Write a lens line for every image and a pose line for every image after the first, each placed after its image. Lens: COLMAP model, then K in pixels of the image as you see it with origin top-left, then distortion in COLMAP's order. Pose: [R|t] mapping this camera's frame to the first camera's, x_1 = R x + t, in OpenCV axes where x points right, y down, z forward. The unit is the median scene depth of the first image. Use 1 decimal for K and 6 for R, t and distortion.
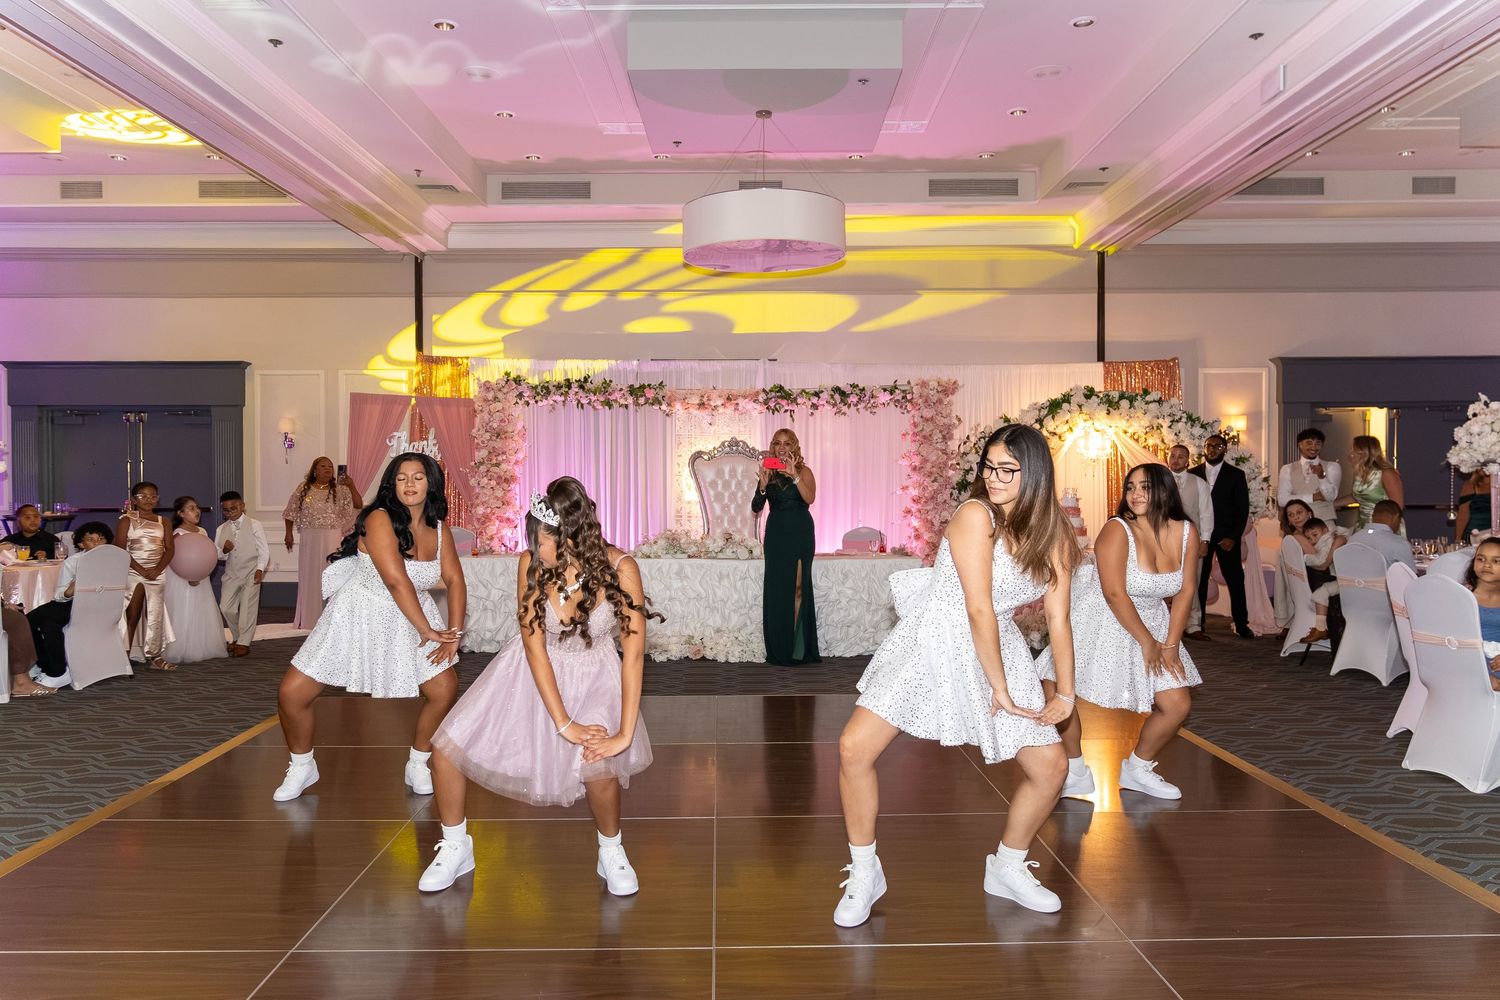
lens RADIAL K [[1142.4, 0, 762.4], [0, 1142.4, 495.1], [0, 0, 1]] dist [-0.004798, -0.000611]
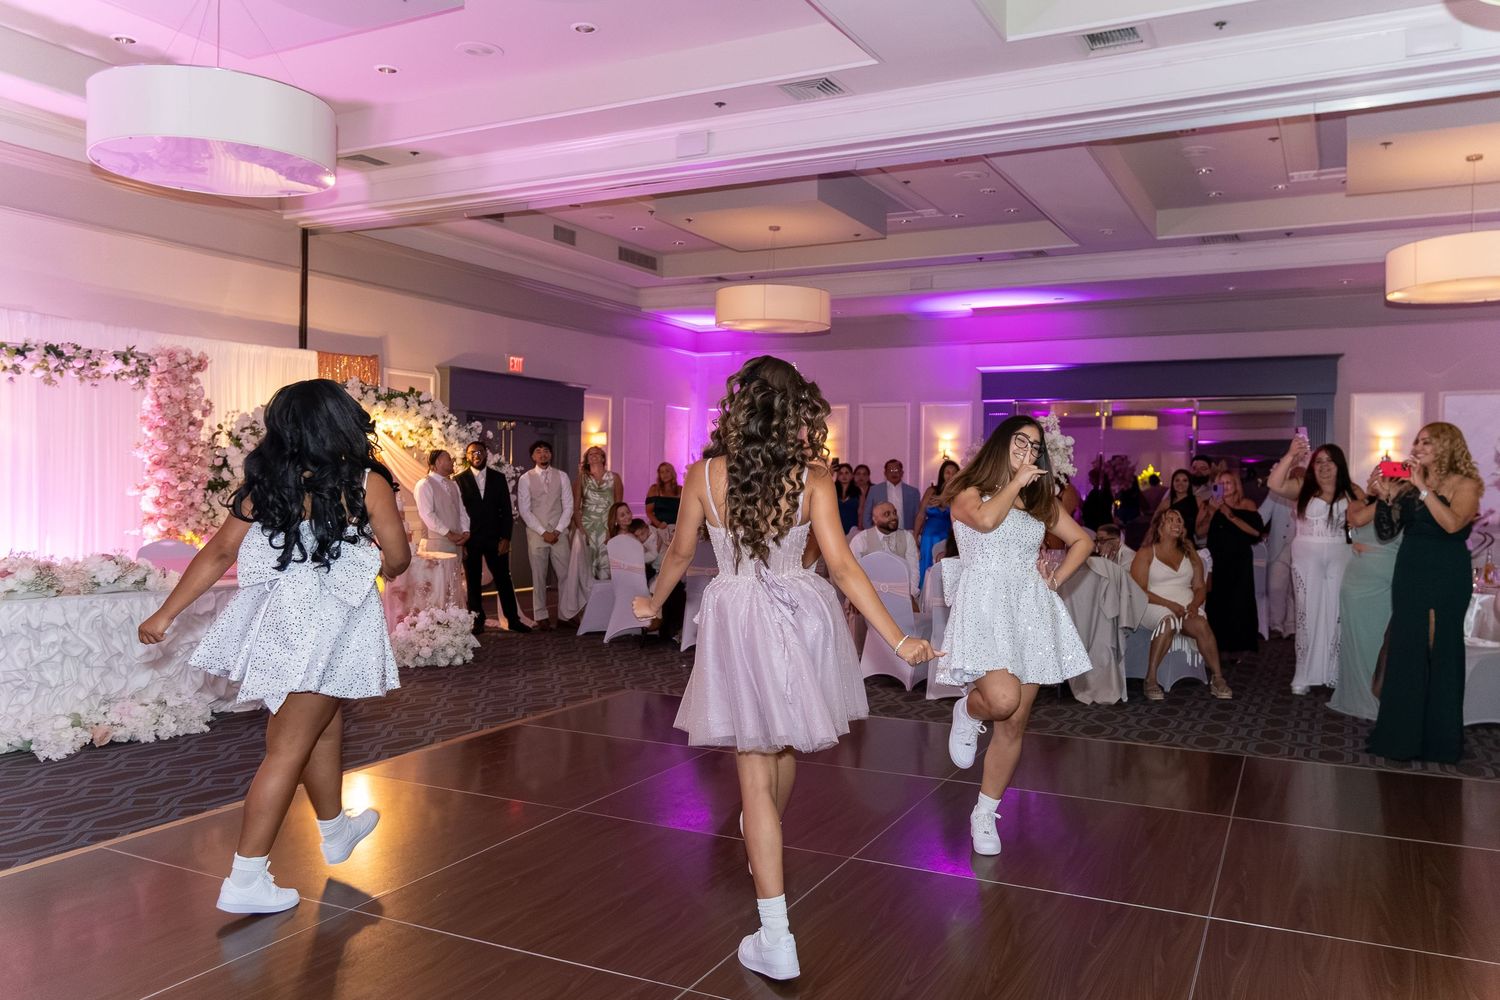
lens RADIAL K [[1142.4, 0, 761.4], [0, 1142.4, 496.3], [0, 0, 1]] dist [-0.004798, -0.000611]
pose [[0.459059, 0.004042, 0.888396, -0.365881], [-0.008076, 0.999967, -0.000377, -0.003233], [-0.888369, -0.007002, 0.459077, 0.277934]]
